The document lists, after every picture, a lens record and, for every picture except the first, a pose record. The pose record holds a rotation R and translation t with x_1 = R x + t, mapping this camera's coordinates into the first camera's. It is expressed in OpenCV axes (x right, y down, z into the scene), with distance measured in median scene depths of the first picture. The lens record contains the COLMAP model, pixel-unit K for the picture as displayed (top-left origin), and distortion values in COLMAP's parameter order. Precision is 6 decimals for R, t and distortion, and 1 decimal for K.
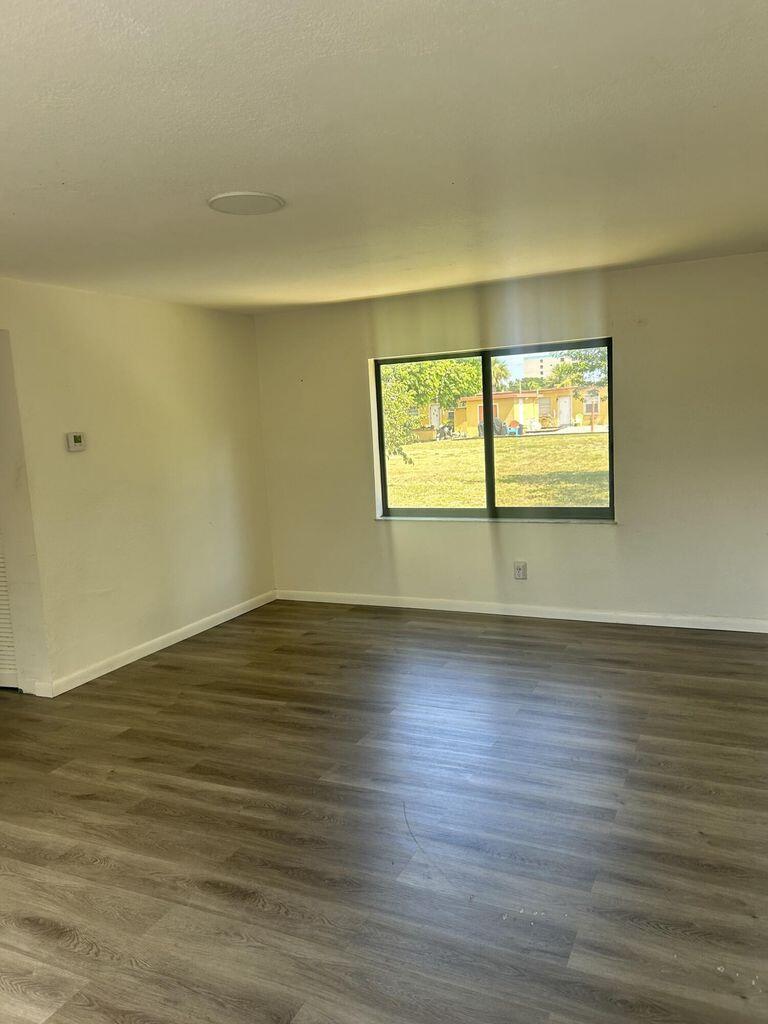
lens RADIAL K [[760.7, 0, 384.0], [0, 760.7, 512.0], [0, 0, 1]] dist [0.059124, -0.067356]
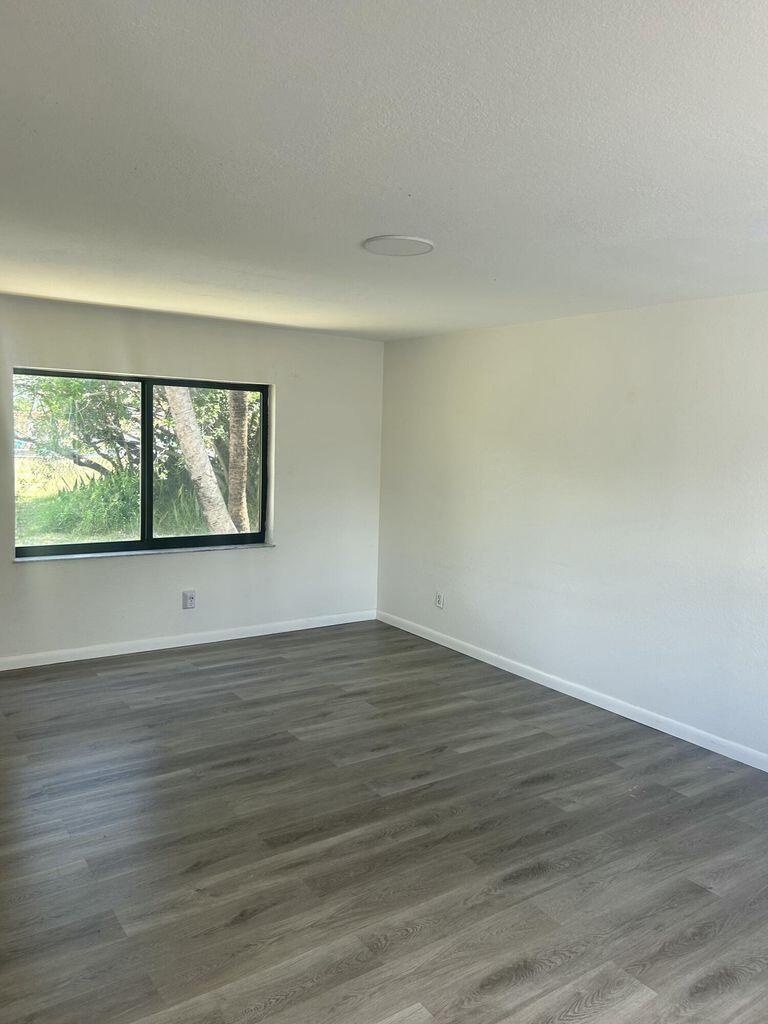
lens RADIAL K [[760.7, 0, 384.0], [0, 760.7, 512.0], [0, 0, 1]] dist [0.059124, -0.067356]
pose [[0.507376, -0.021366, 0.861460, -0.890633], [0.057413, 0.998309, -0.009054, -0.024648], [-0.859810, 0.054052, 0.507745, 0.411829]]
